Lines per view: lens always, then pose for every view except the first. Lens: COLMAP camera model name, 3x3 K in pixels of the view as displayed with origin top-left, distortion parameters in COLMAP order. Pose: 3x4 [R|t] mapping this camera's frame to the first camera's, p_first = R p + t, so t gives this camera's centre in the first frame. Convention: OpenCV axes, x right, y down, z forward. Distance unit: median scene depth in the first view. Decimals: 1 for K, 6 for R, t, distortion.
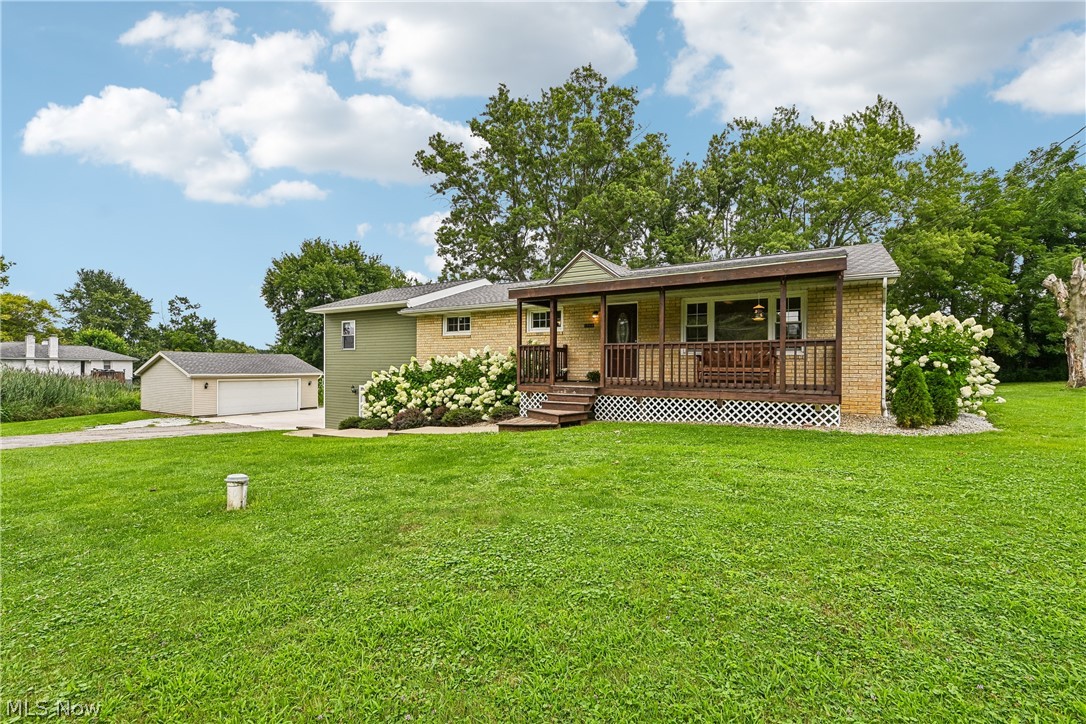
lens RADIAL K [[484.3, 0, 533.0], [0, 484.3, 367.4], [0, 0, 1]] dist [-0.003271, 0.000746]
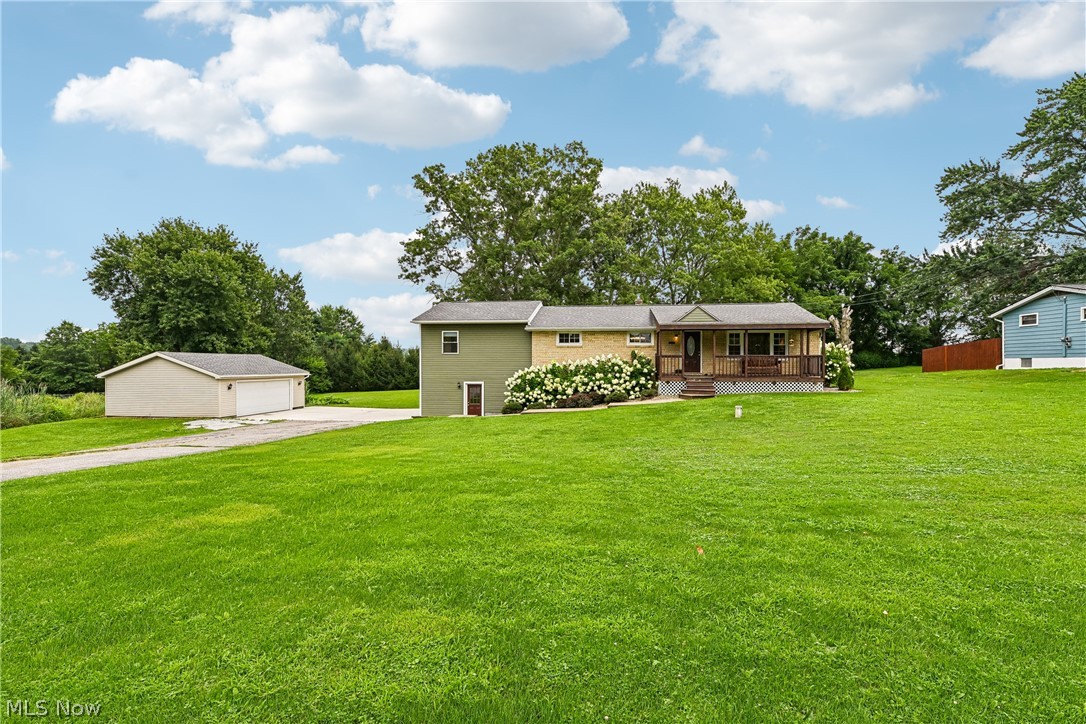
lens RADIAL K [[484.3, 0, 566.9], [0, 484.3, 366.6], [0, 0, 1]] dist [-0.003271, 0.000746]
pose [[0.910722, -0.007296, 0.412956, -0.415597], [0.005424, 0.999969, 0.005704, -0.005690], [-0.412985, -0.002955, 0.910733, -0.186849]]
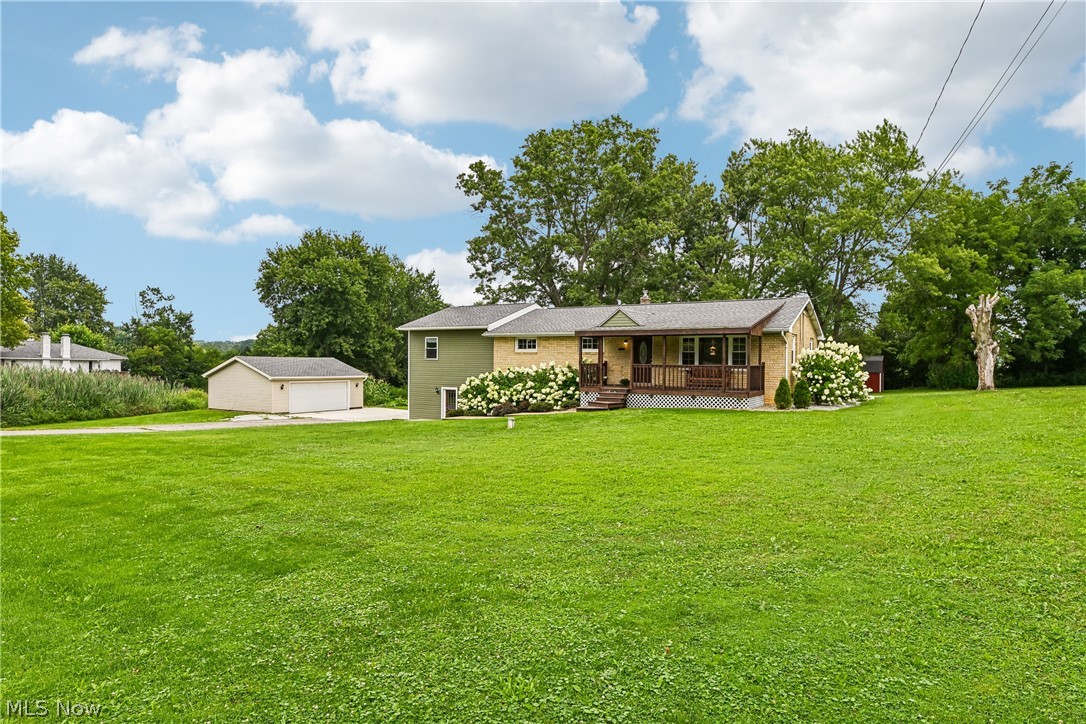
lens RADIAL K [[603.7, 0, 541.2], [0, 603.7, 369.2], [0, 0, 1]] dist [0.006235, -0.003622]
pose [[0.999934, 0.004654, 0.010510, -0.070422], [-0.004711, 0.999974, 0.005405, -0.013908], [-0.010485, -0.005455, 0.999930, -0.405107]]
